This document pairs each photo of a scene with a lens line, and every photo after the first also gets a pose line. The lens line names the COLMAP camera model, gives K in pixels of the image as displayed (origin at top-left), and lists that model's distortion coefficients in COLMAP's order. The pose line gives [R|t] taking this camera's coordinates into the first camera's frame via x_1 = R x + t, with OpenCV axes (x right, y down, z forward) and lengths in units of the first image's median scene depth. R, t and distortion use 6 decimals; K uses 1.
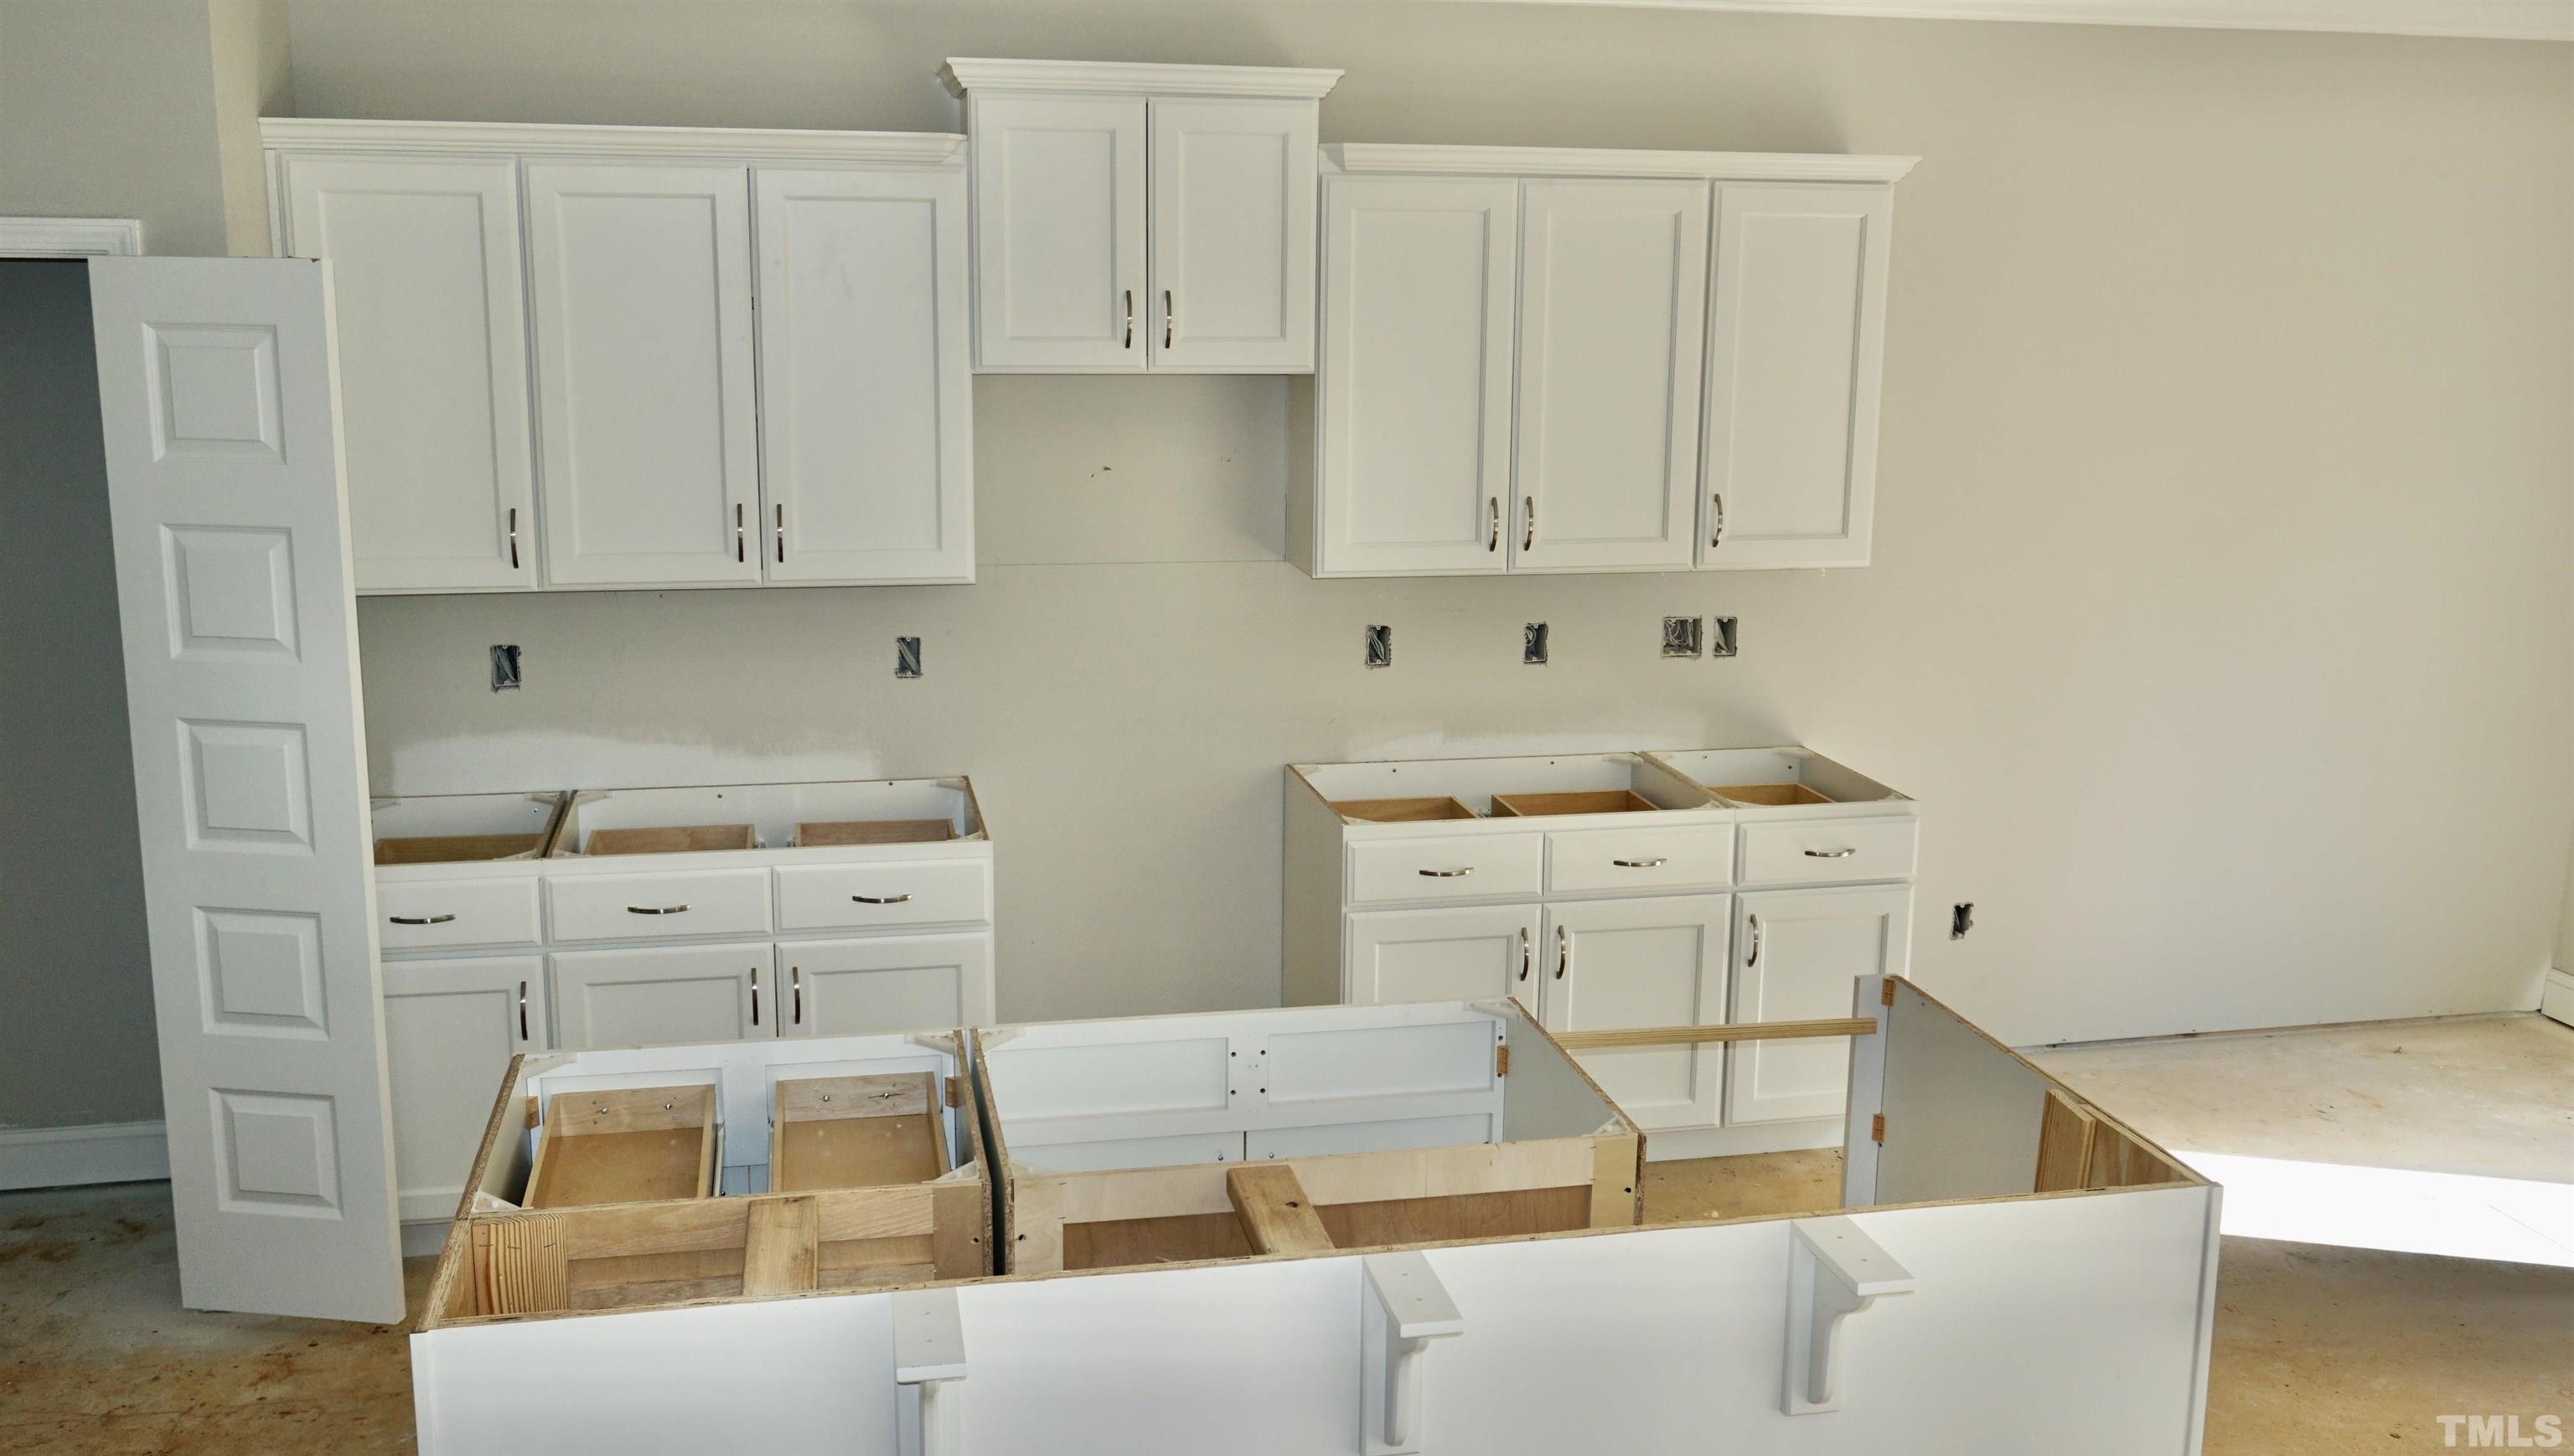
lens RADIAL K [[2255.4, 0, 1263.7], [0, 2255.4, 723.6], [0, 0, 1]] dist [0.012748, 0.021603]
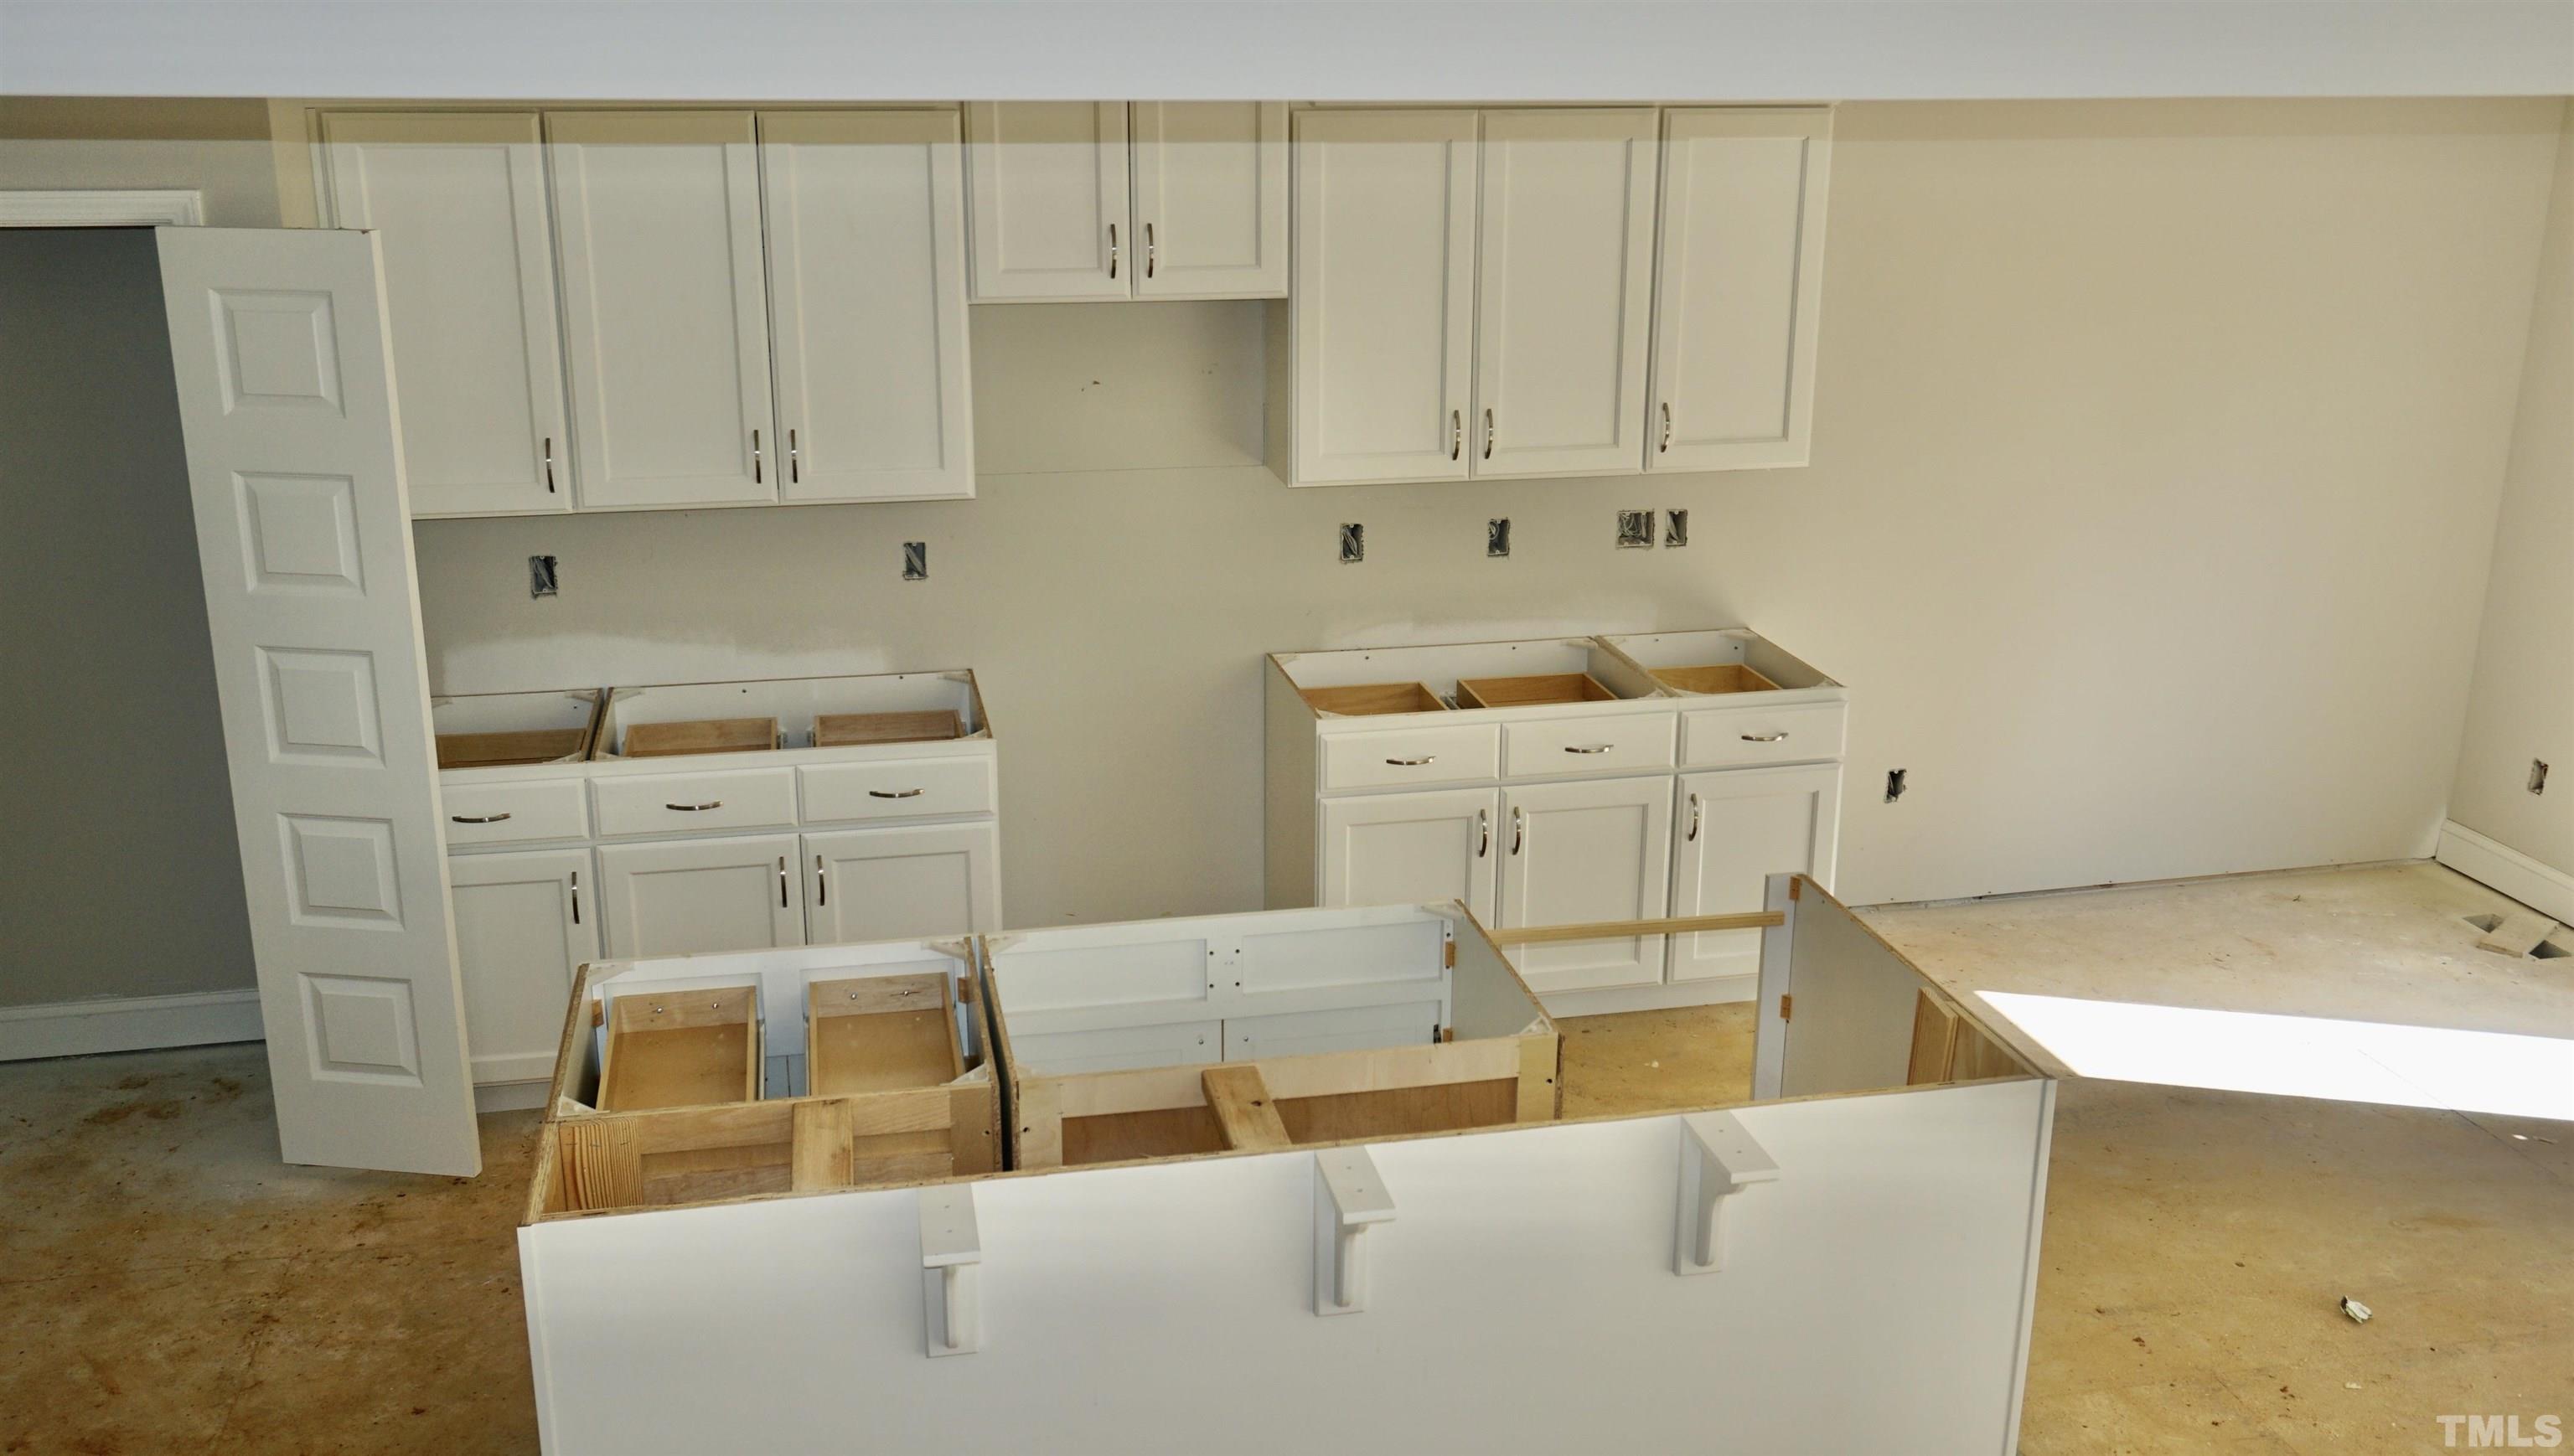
lens RADIAL K [[2255.4, 0, 1263.7], [0, 2255.4, 723.6], [0, 0, 1]] dist [0.012748, 0.021603]
pose [[0.999970, -0.007398, -0.002274, 0.013538], [0.007578, 0.995600, 0.093403, -0.061389], [0.001573, -0.093417, 0.995626, -0.097457]]
